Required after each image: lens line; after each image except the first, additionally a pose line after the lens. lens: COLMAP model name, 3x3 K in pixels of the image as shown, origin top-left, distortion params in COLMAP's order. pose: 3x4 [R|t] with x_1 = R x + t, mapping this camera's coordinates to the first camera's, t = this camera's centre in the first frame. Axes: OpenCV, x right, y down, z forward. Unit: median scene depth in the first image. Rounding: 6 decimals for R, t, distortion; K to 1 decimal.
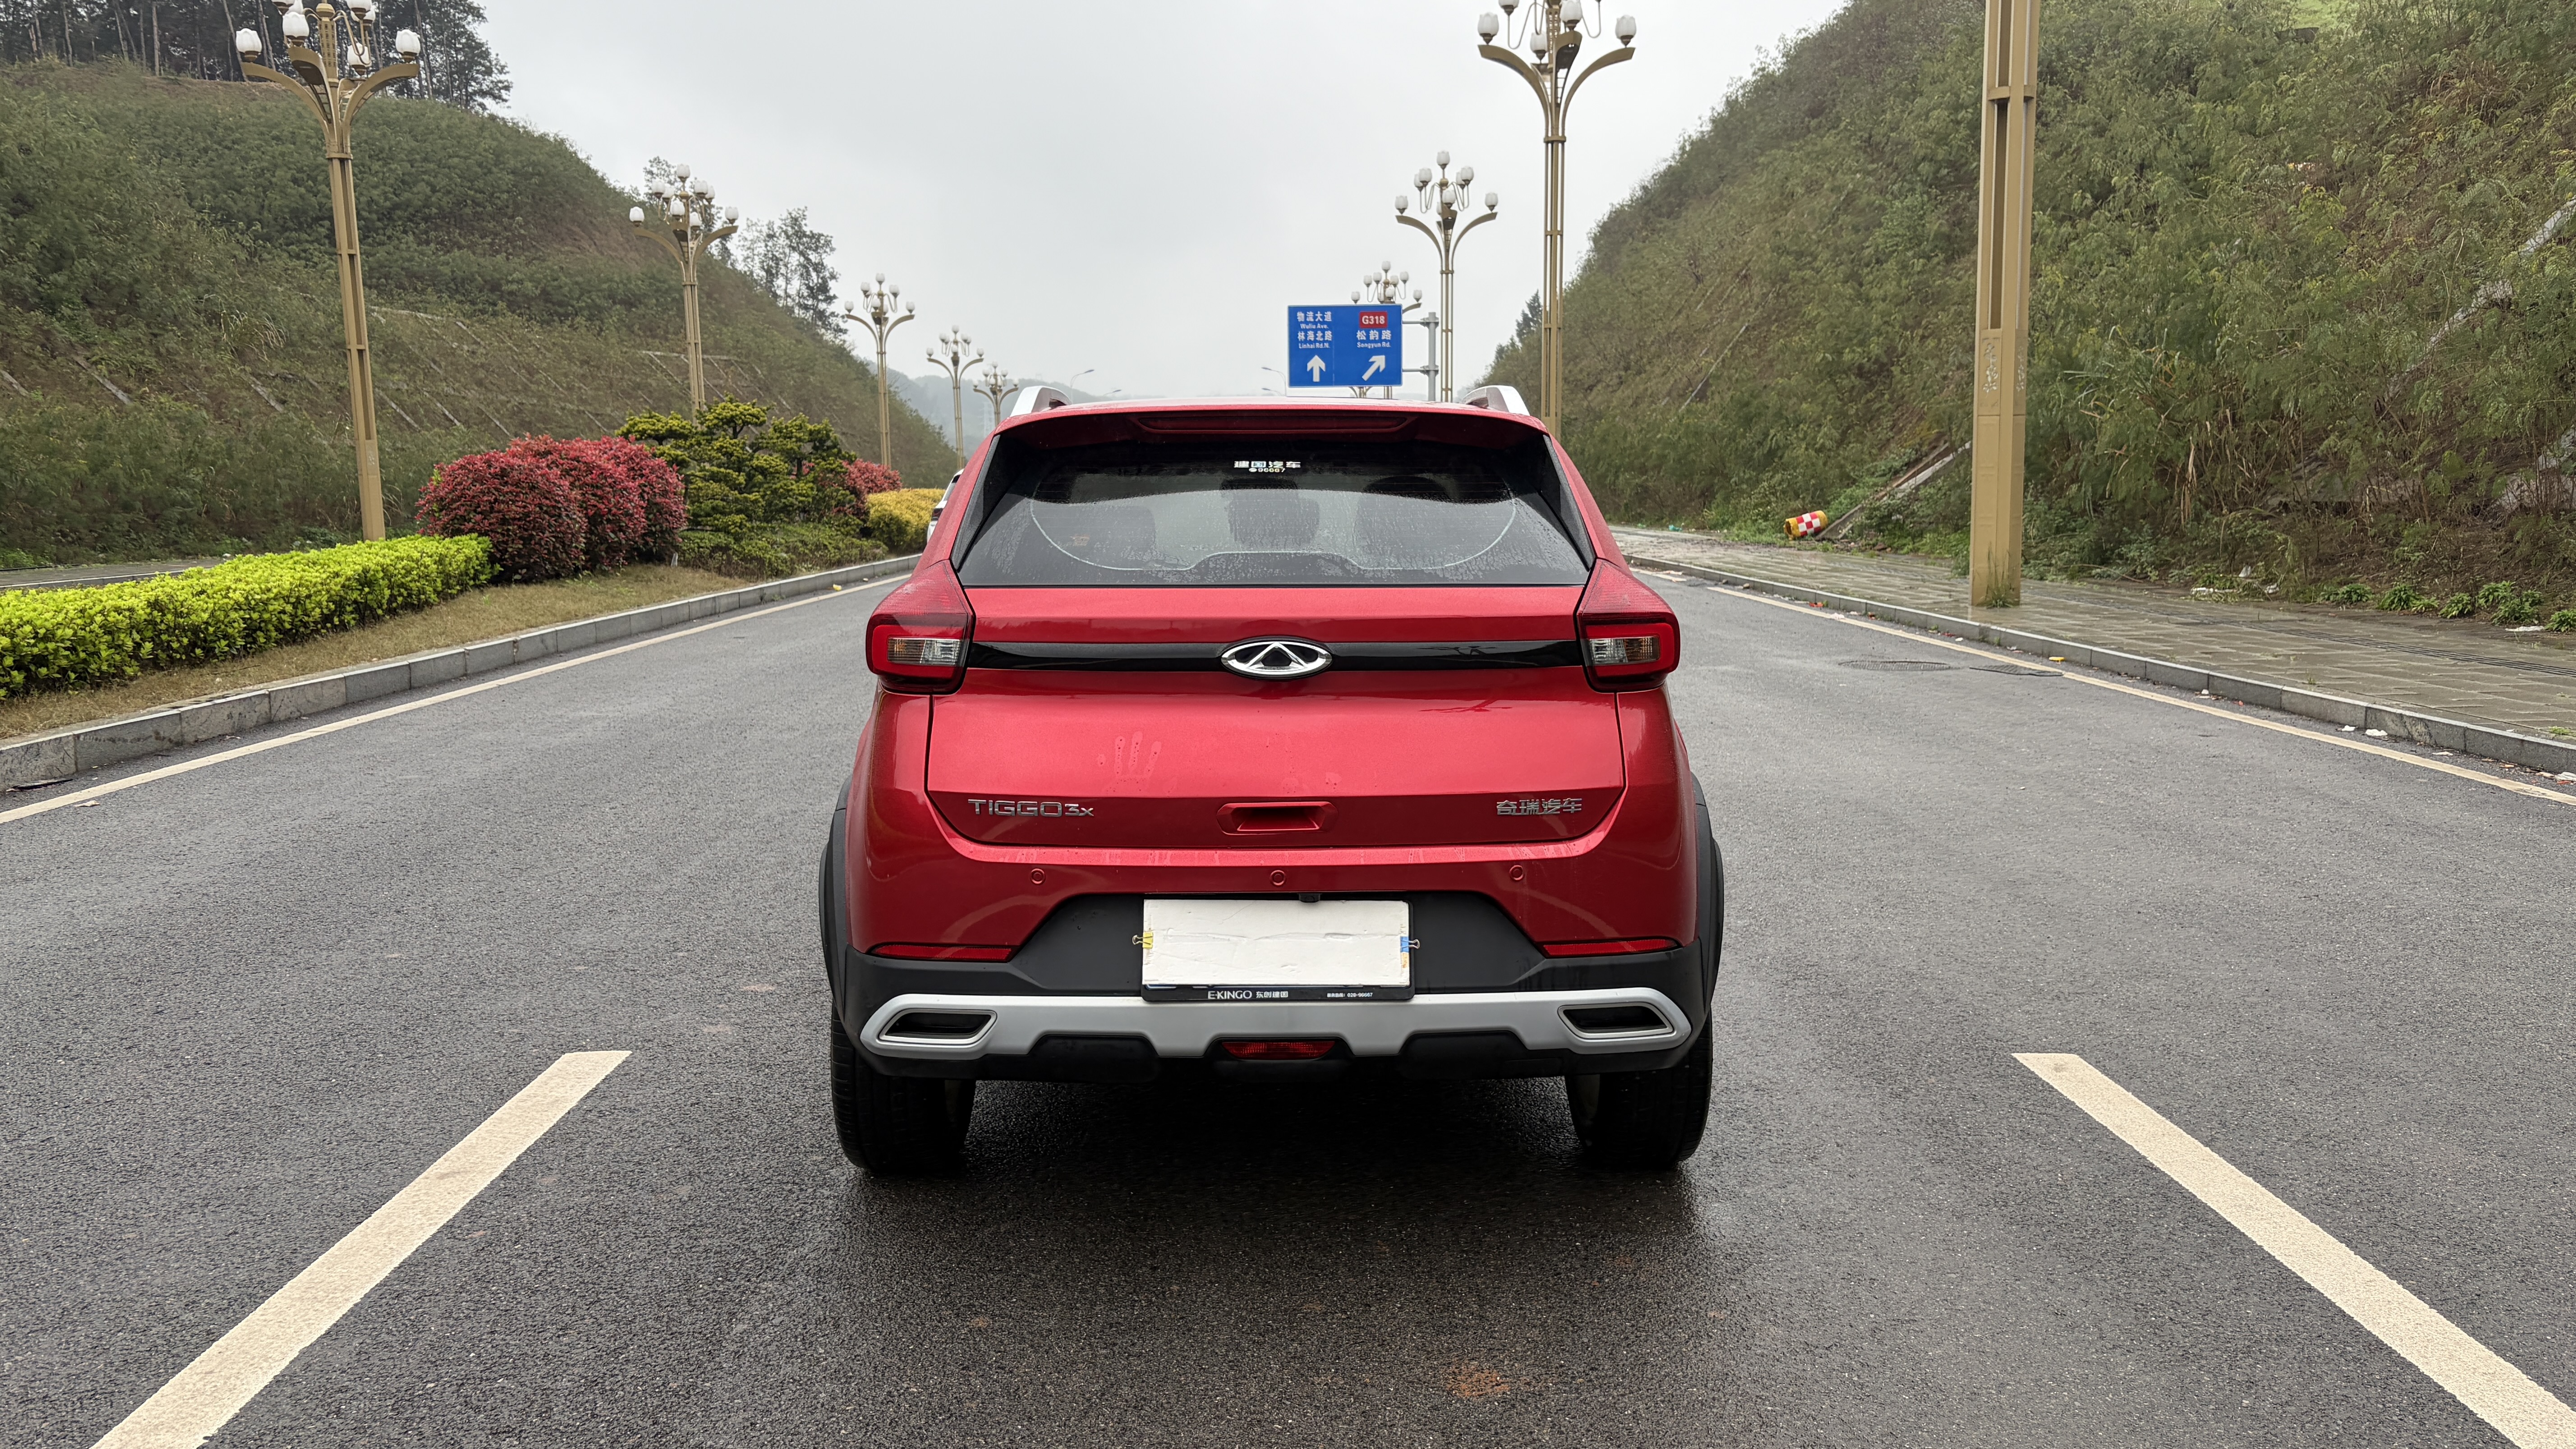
lens RADIAL K [[1962.1, 0, 1290.1], [0, 1962.1, 740.0], [0, 0, 1]] dist [0.040267, -0.049635]
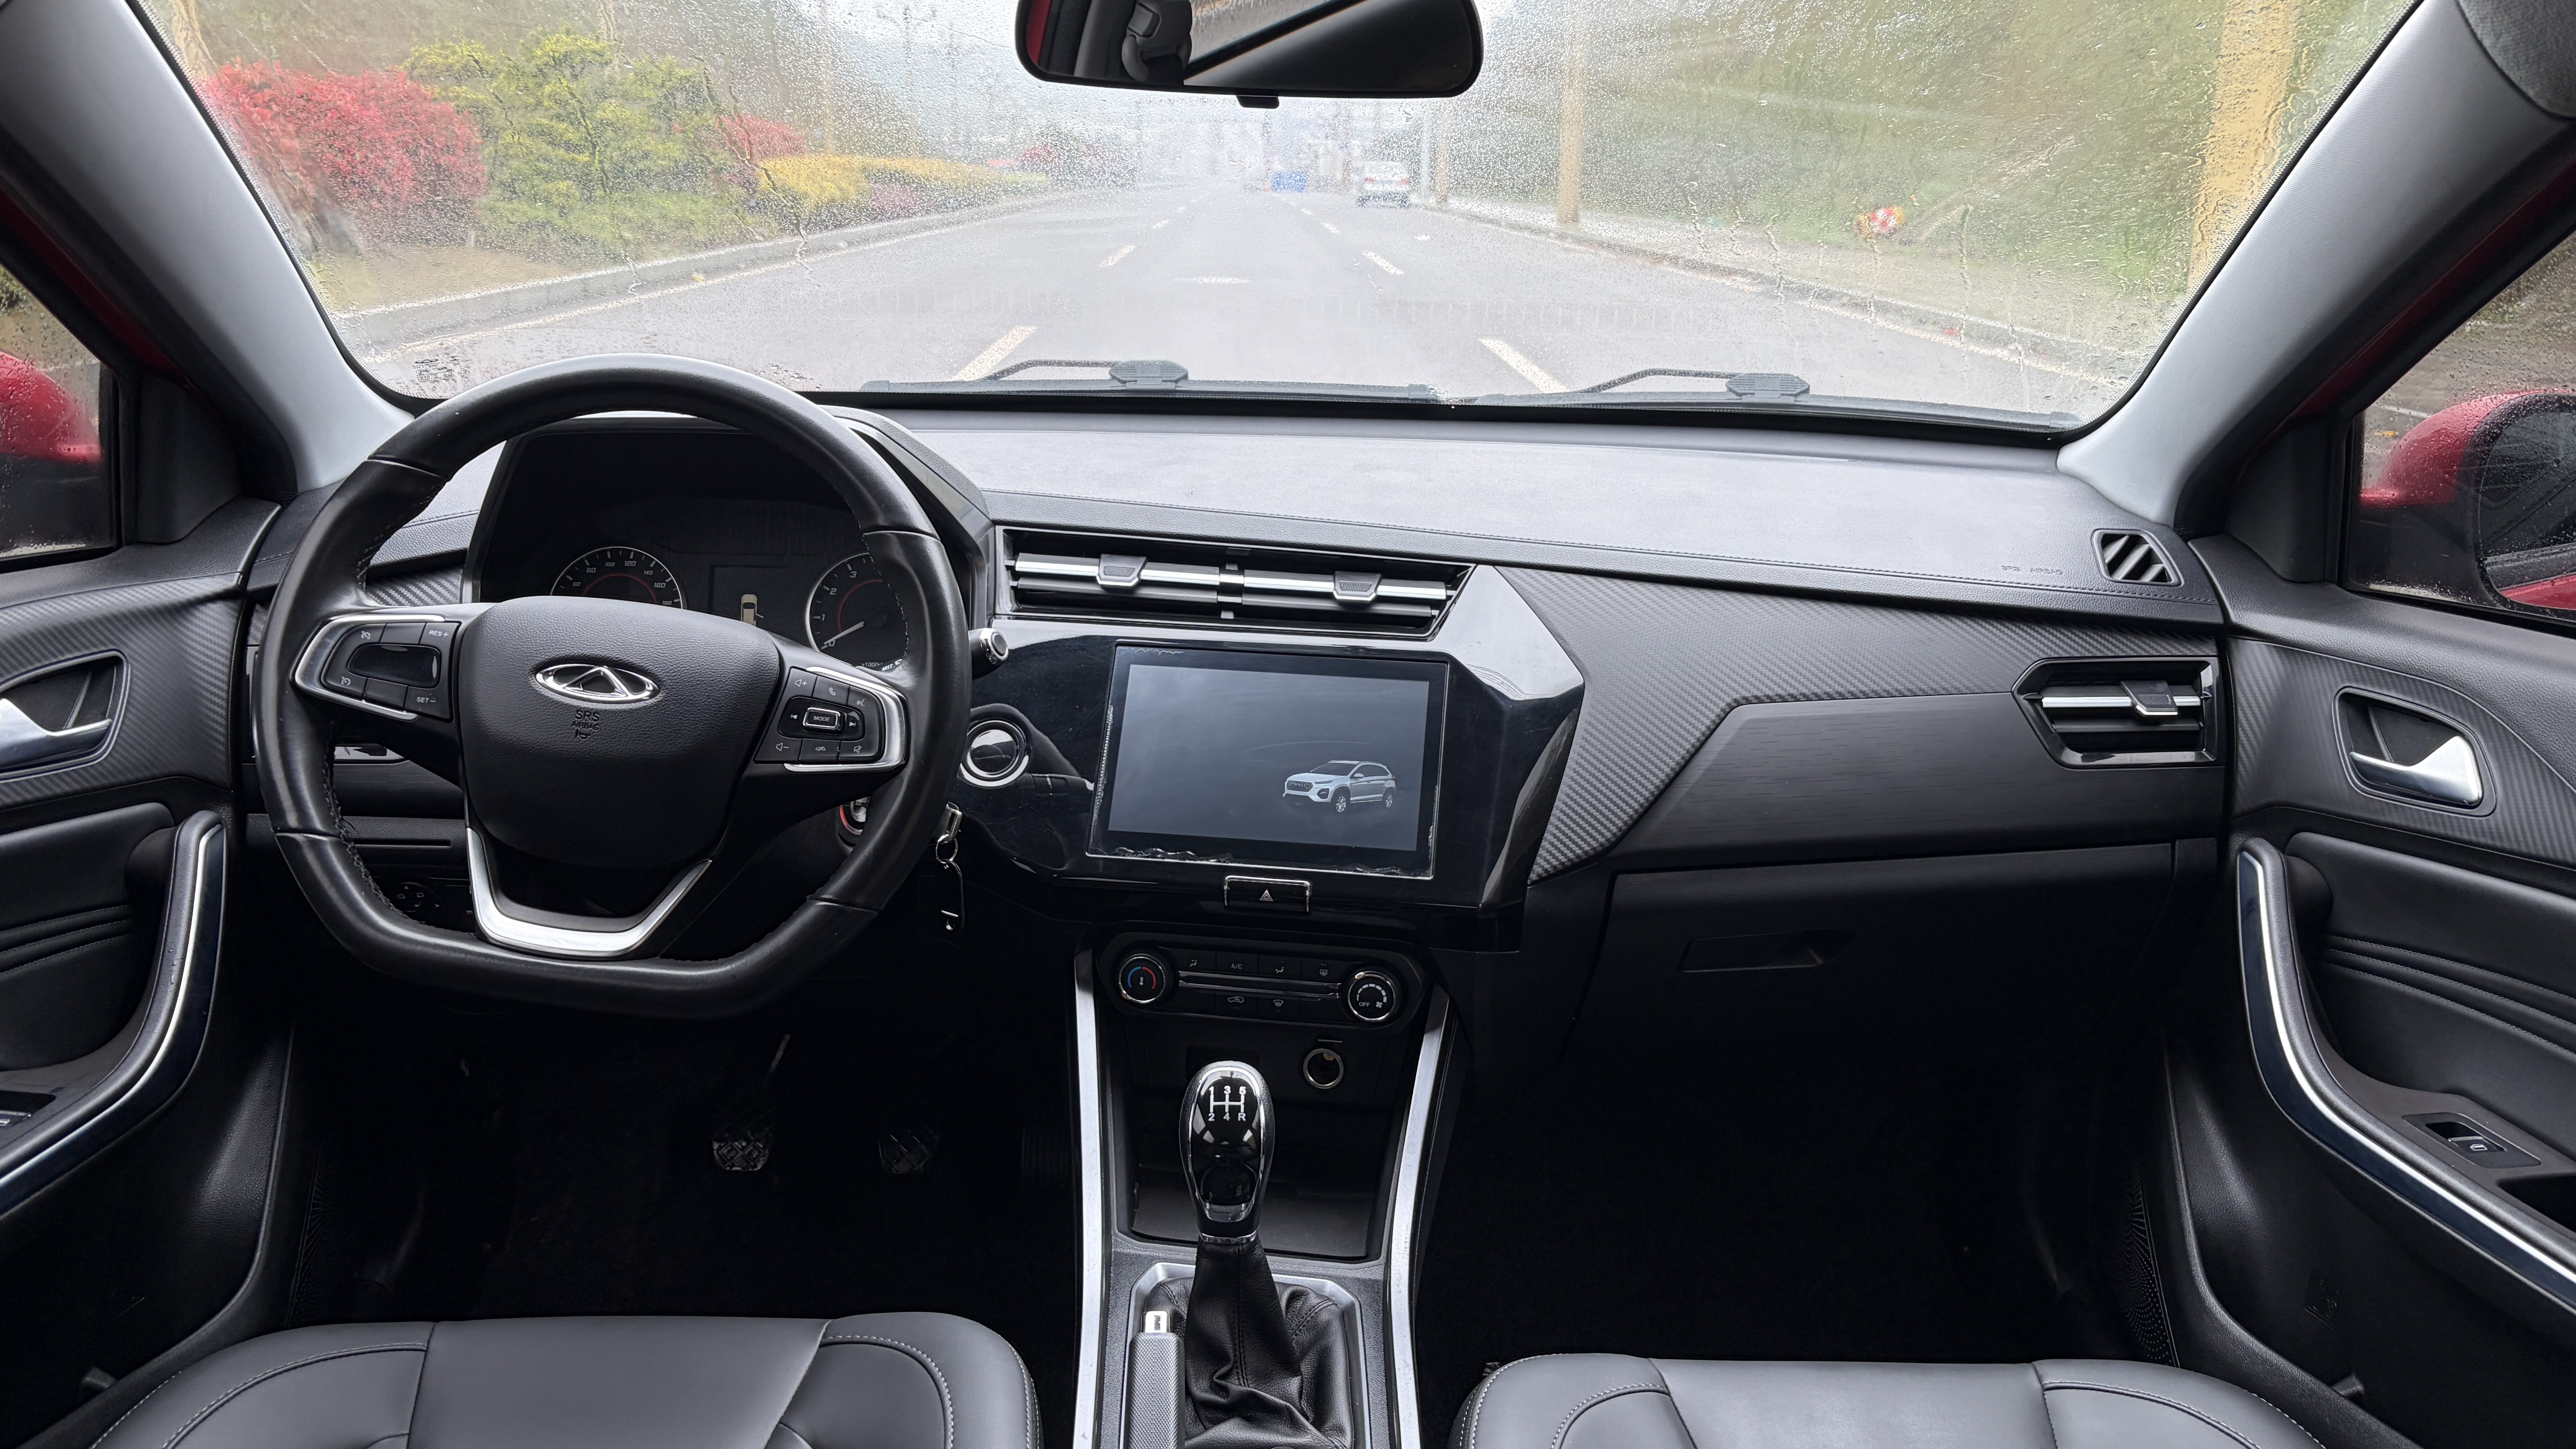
lens RADIAL K [[1962.1, 0, 1282.6], [0, 1962.1, 707.8], [0, 0, 1]] dist [0.040267, -0.049635]
pose [[0.999721, 0.019433, 0.013433, -0.002109], [-0.021108, 0.990139, 0.138489, -0.014897], [-0.010609, -0.138734, 0.990273, 0.133194]]
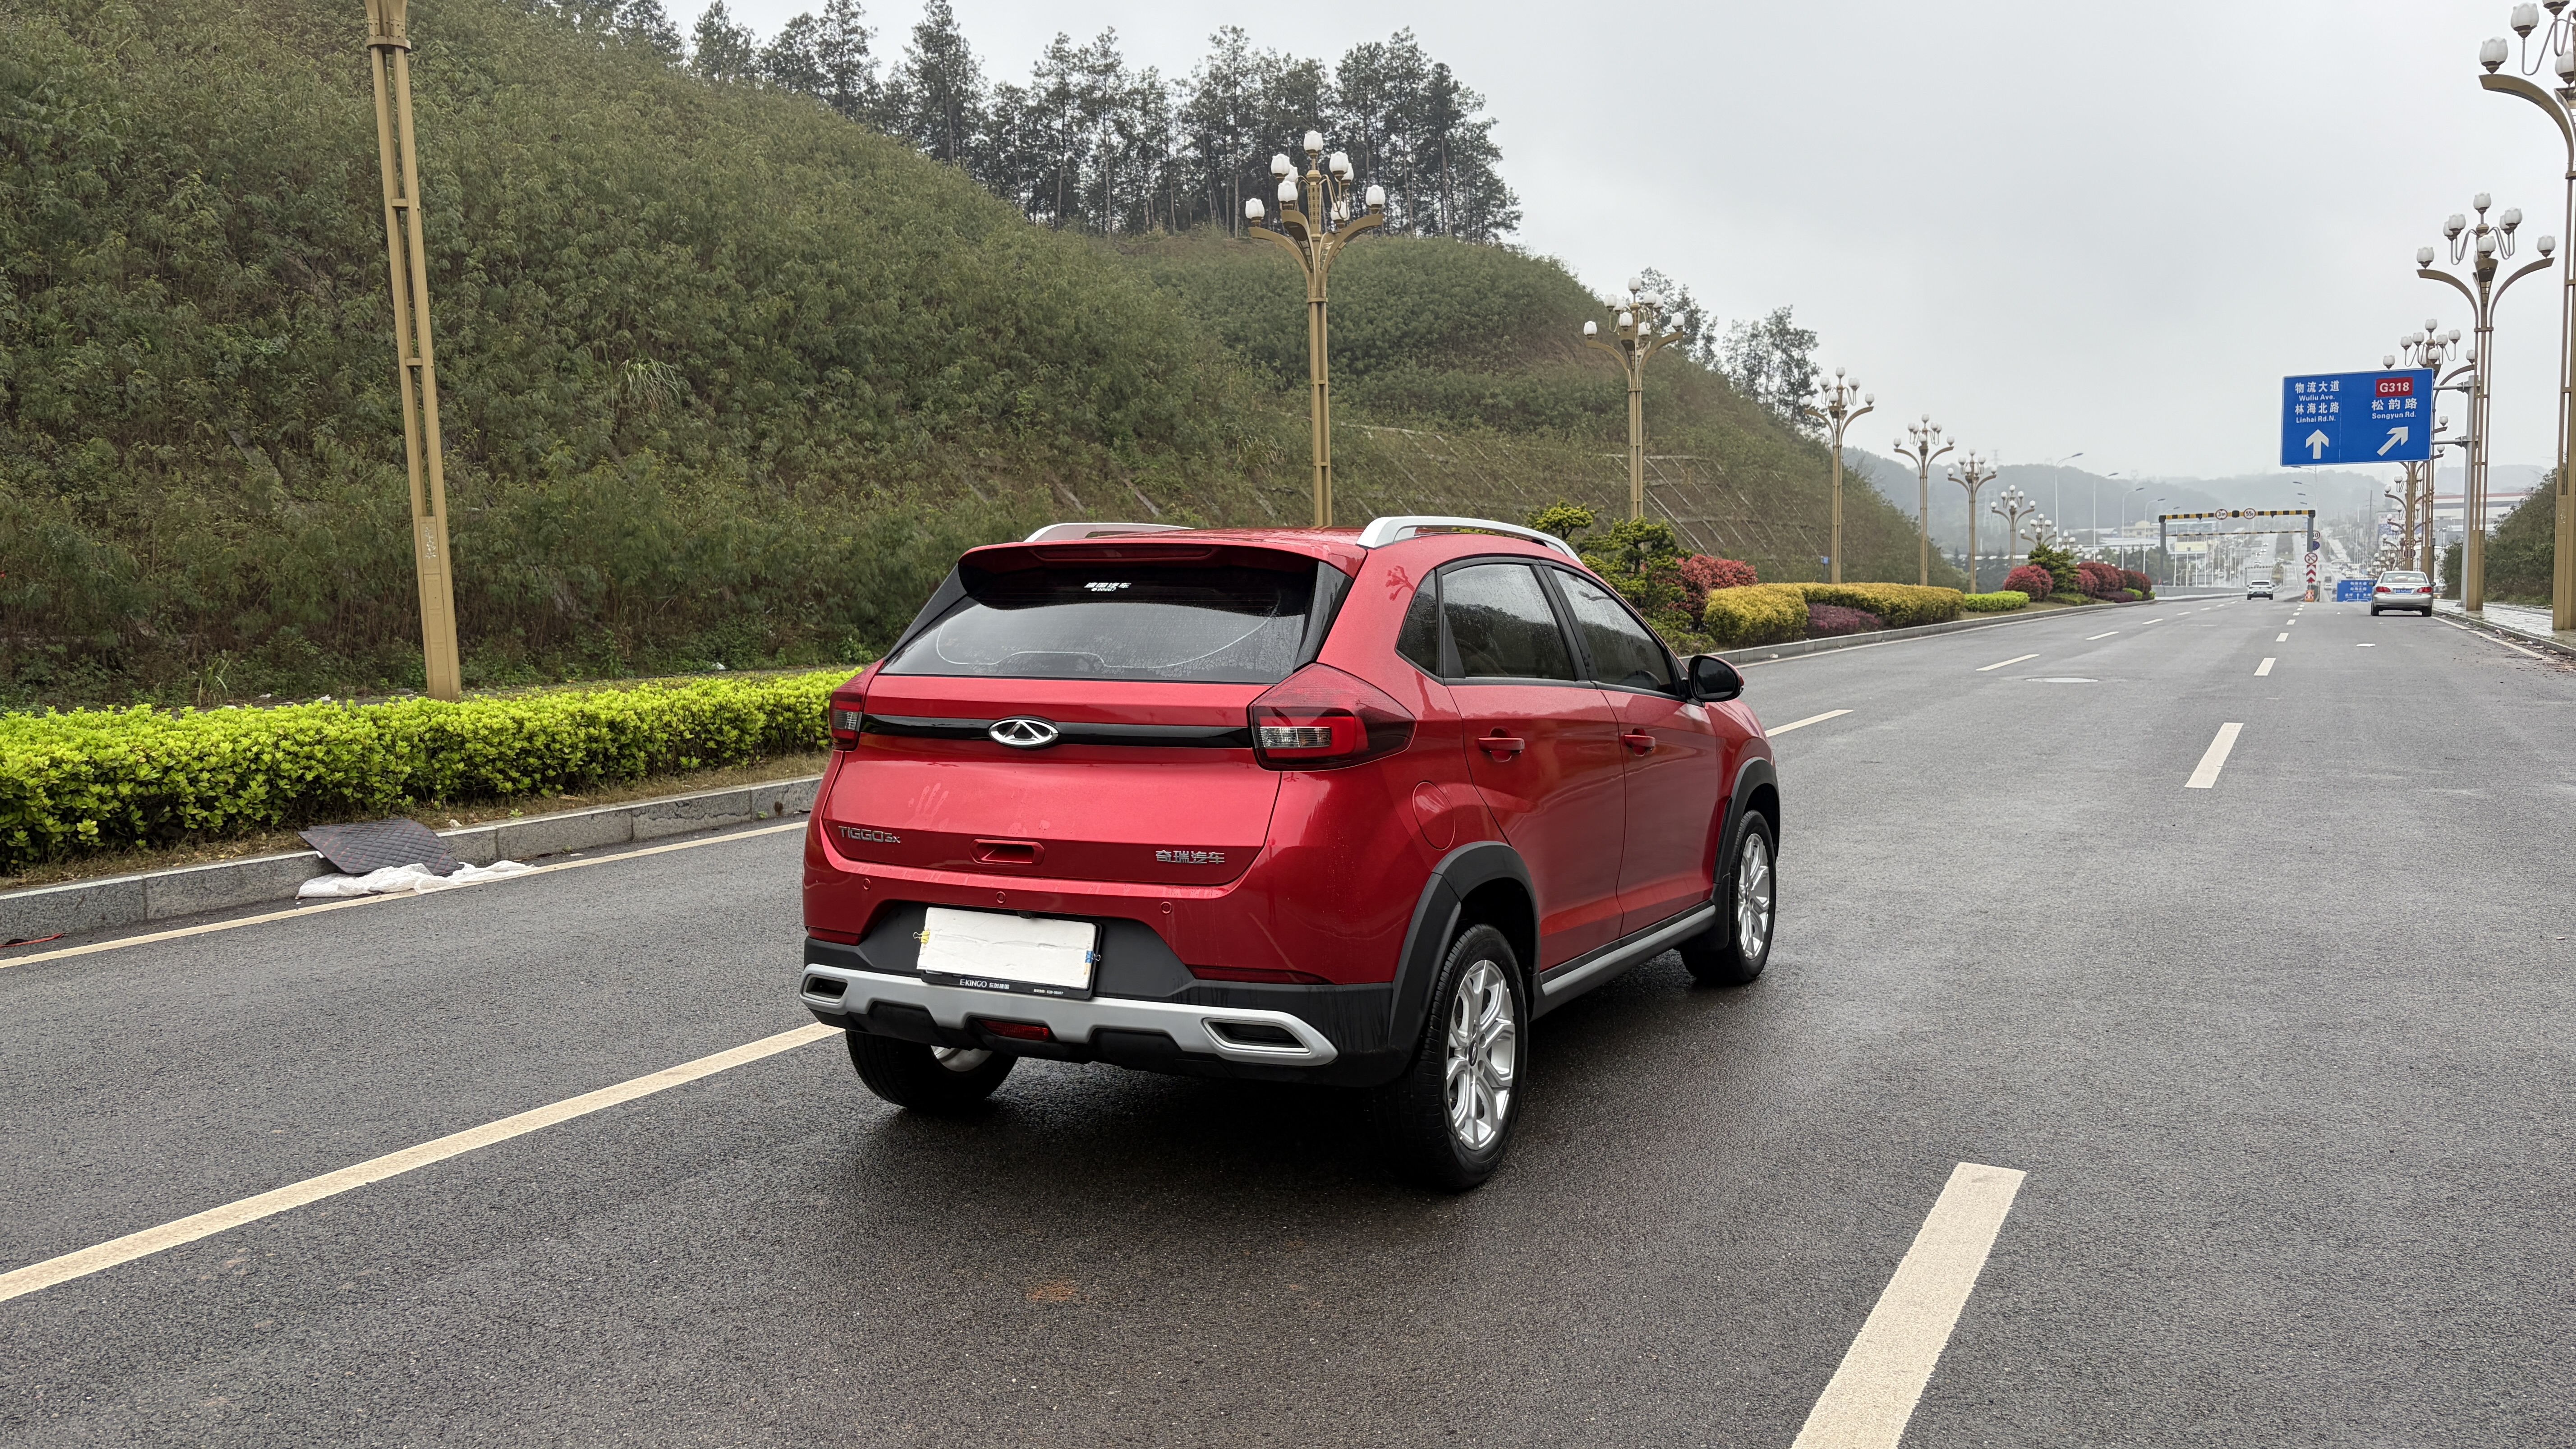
lens RADIAL K [[1962.1, 0, 1278.9], [0, 1962.1, 743.2], [0, 0, 1]] dist [0.040267, -0.049635]
pose [[0.876925, 0.036407, -0.479246, 0.075627], [-0.057794, 0.997879, -0.029947, -0.000460], [0.477139, 0.053959, 0.877170, -0.008011]]
